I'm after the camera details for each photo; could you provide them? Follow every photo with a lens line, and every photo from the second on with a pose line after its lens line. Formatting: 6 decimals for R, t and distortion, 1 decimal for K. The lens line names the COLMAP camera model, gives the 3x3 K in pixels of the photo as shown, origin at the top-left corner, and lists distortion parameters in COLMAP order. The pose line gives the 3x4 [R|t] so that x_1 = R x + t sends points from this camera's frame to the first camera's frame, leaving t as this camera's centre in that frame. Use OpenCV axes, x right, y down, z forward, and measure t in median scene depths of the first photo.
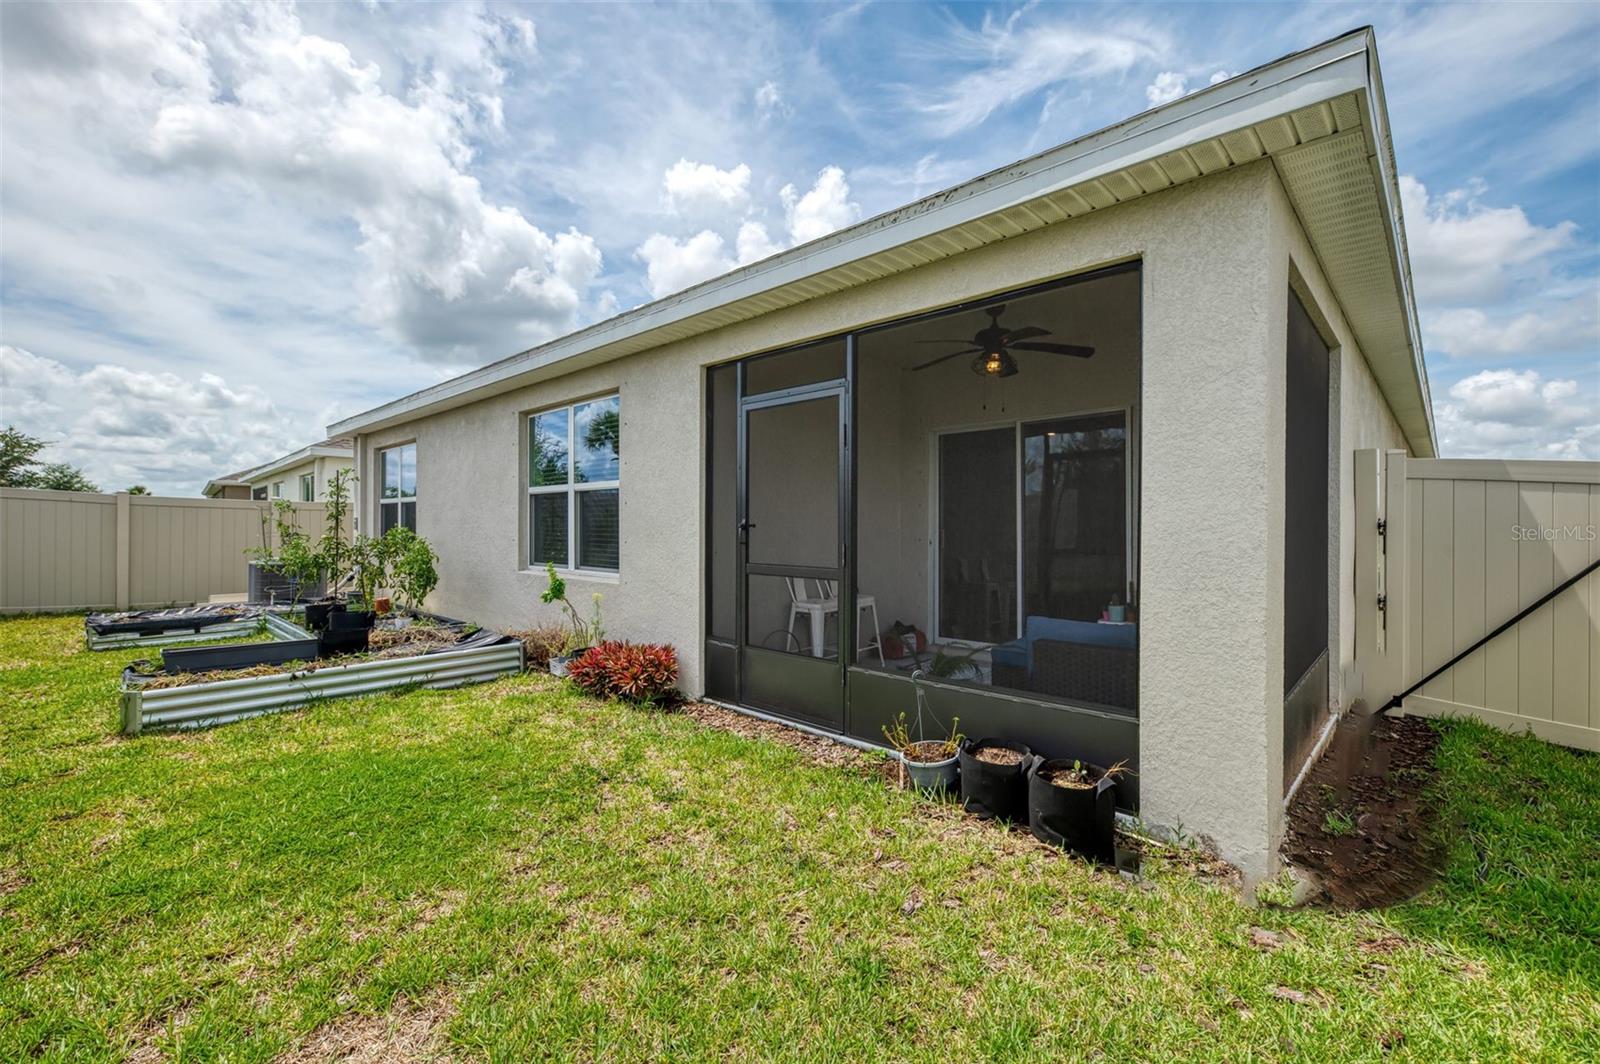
lens RADIAL K [[697.1, 0, 798.2], [0, 697.1, 527.9], [0, 0, 1]] dist [-0.003436, -0.000749]
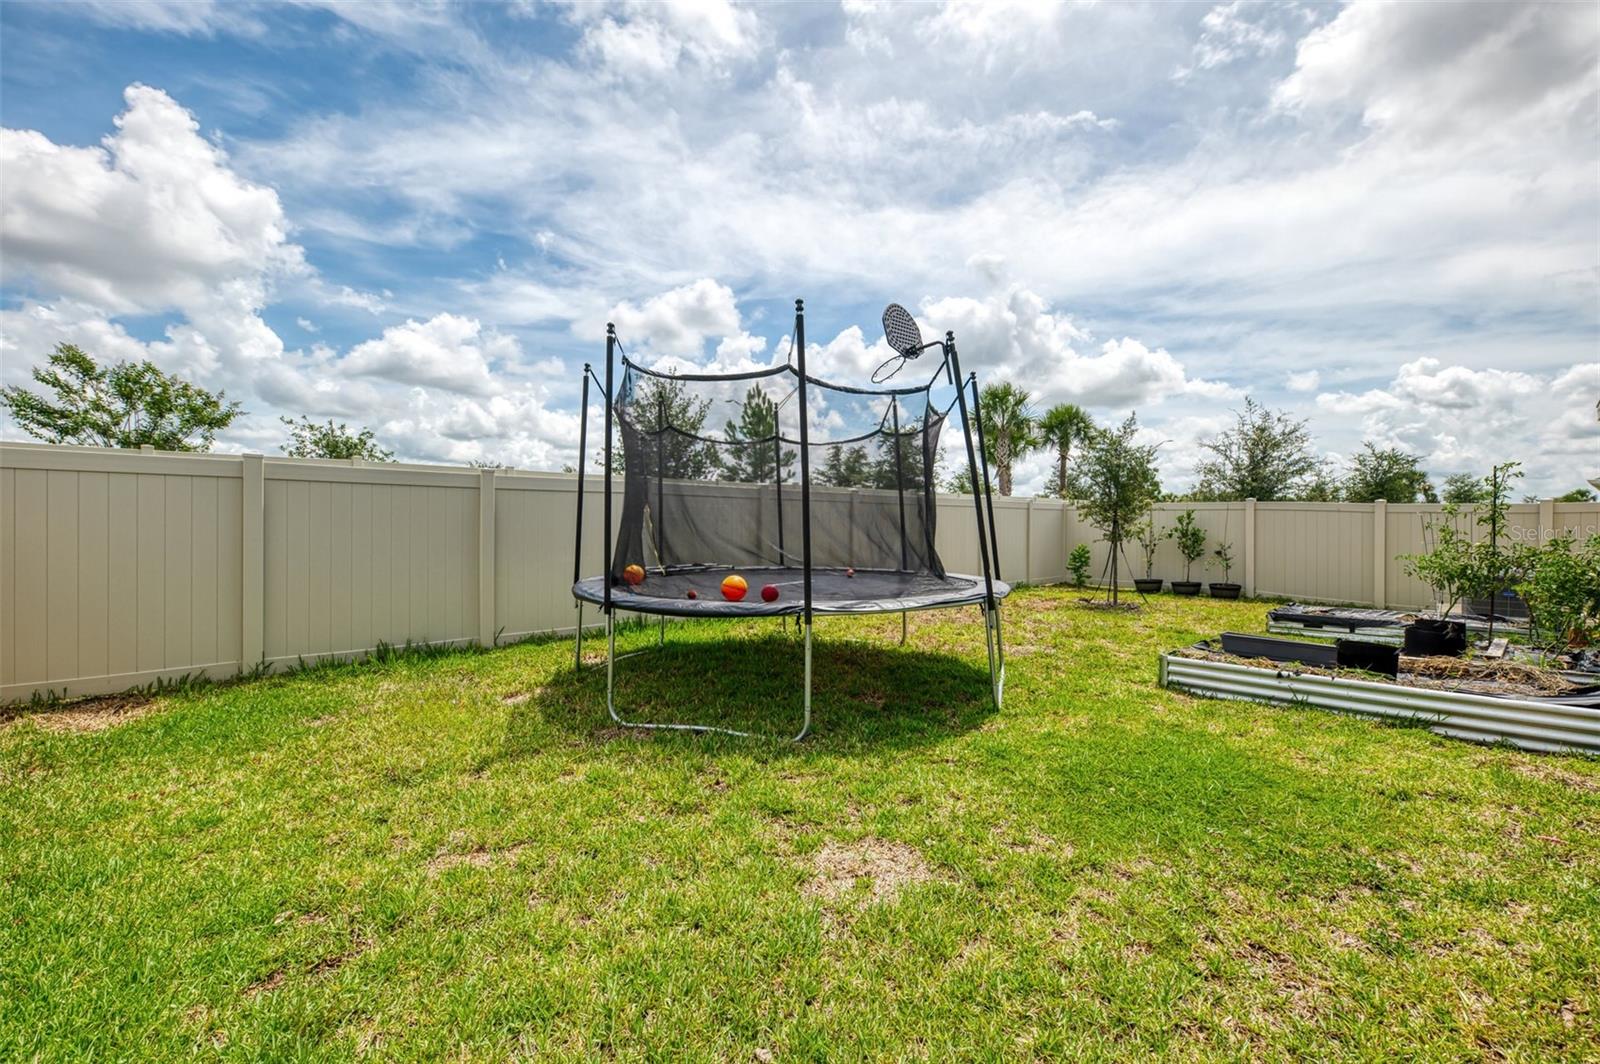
lens RADIAL K [[685.0, 0, 799.6], [0, 685.0, 533.4], [0, 0, 1]] dist [-0.001576, -0.000316]
pose [[-0.094854, 0.004614, -0.995481, 0.348794], [-0.007409, 0.999958, 0.005341, 0.000159], [0.995464, 0.007882, -0.094816, 0.350045]]
